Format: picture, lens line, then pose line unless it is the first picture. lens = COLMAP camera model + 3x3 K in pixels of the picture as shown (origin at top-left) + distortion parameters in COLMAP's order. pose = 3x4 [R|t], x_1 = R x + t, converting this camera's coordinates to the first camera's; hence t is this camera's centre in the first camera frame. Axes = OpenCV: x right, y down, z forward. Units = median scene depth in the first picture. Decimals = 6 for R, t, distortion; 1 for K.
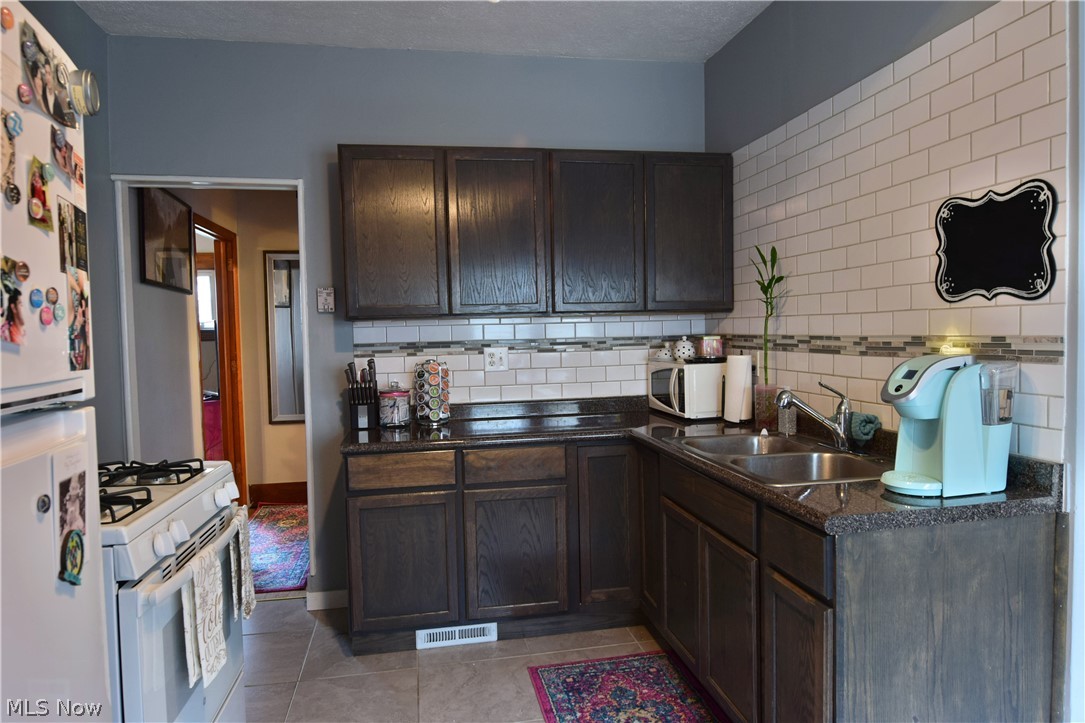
lens RADIAL K [[662.6, 0, 545.3], [0, 662.6, 361.8], [0, 0, 1]] dist [-0.015235, -0.001179]
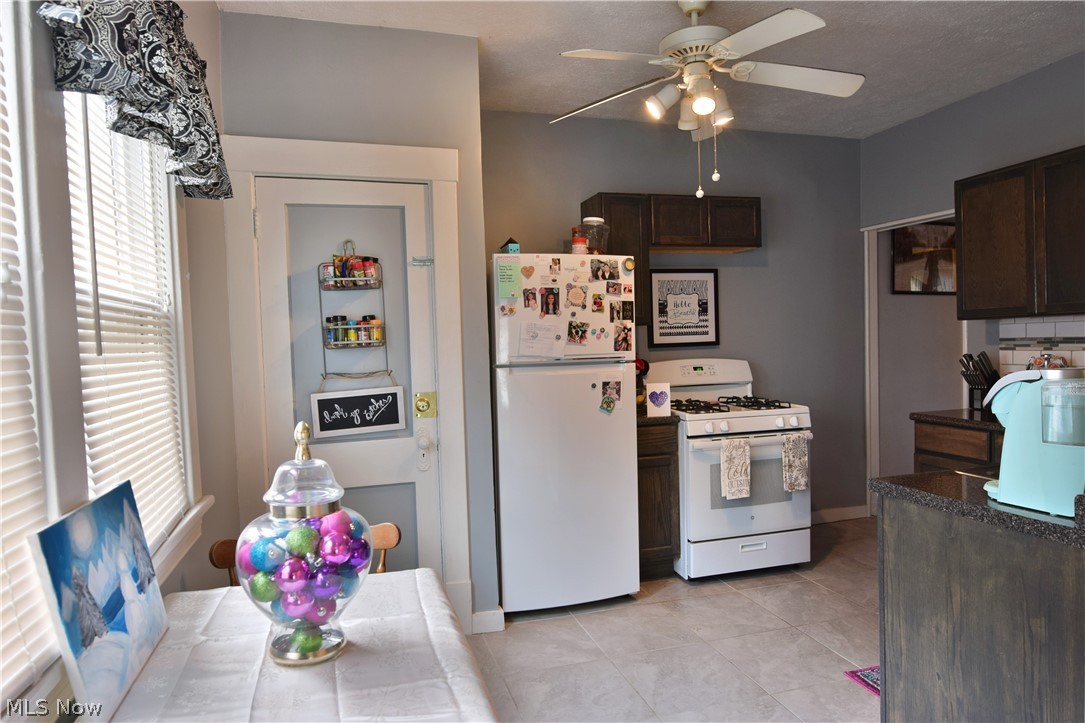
lens RADIAL K [[662.6, 0, 545.3], [0, 662.6, 361.8], [0, 0, 1]] dist [-0.015235, -0.001179]
pose [[0.099237, 0.051134, -0.993749, 1.611777], [-0.019007, 0.998594, 0.049485, -0.056755], [0.994882, 0.013977, 0.100069, 0.178435]]
